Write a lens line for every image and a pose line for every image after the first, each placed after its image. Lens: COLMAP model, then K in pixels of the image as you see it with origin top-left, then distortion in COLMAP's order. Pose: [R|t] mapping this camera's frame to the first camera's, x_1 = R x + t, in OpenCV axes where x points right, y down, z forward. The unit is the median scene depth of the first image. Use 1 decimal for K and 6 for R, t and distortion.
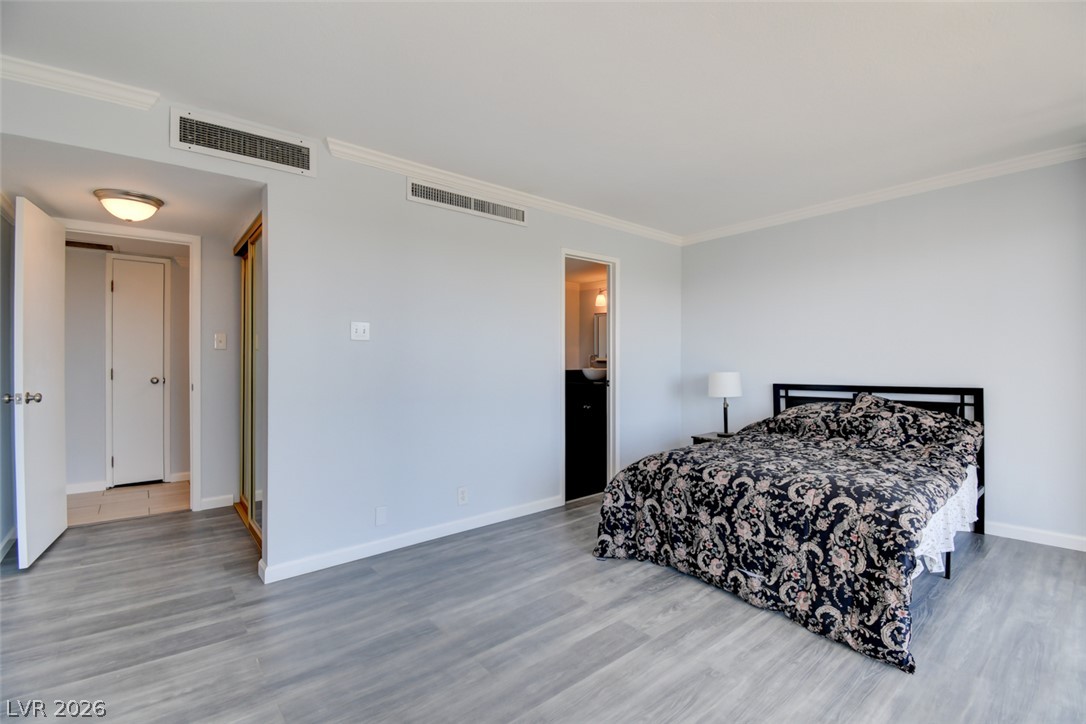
lens RADIAL K [[484.0, 0, 539.9], [0, 484.0, 357.7], [0, 0, 1]] dist [0.010096, -0.016122]
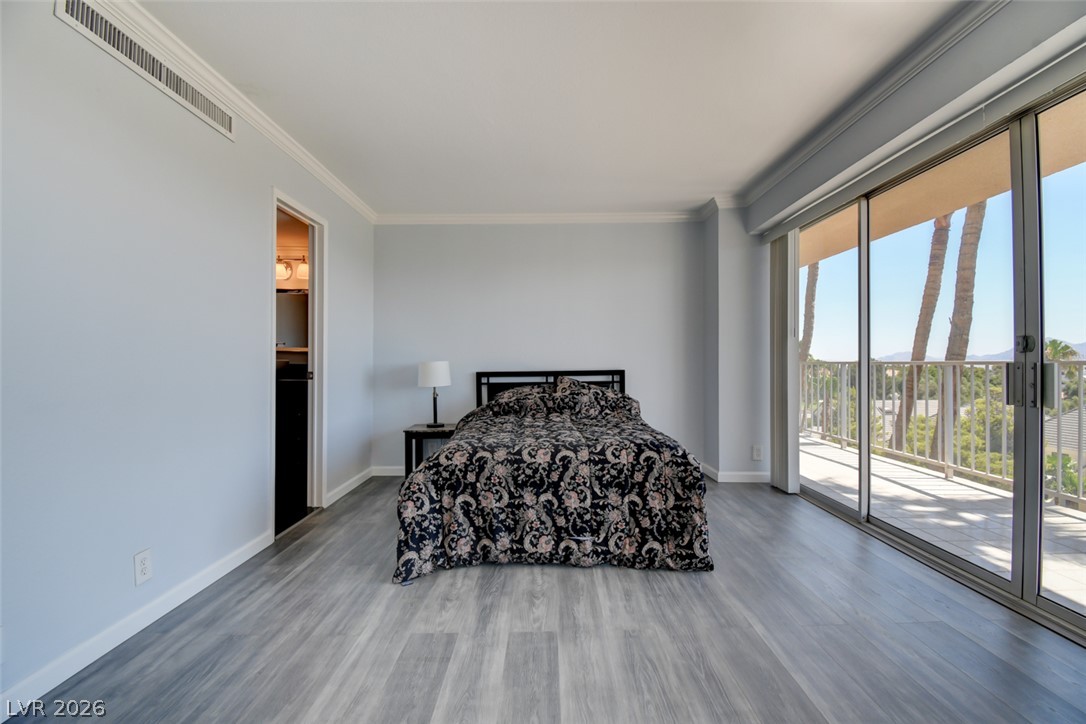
lens RADIAL K [[484.0, 0, 546.5], [0, 484.0, 357.9], [0, 0, 1]] dist [0.010096, -0.016122]
pose [[0.627221, 0.009242, 0.778786, -0.395542], [-0.004799, 0.999956, -0.008001, 0.047905], [-0.778826, 0.001281, 0.627238, 0.338150]]
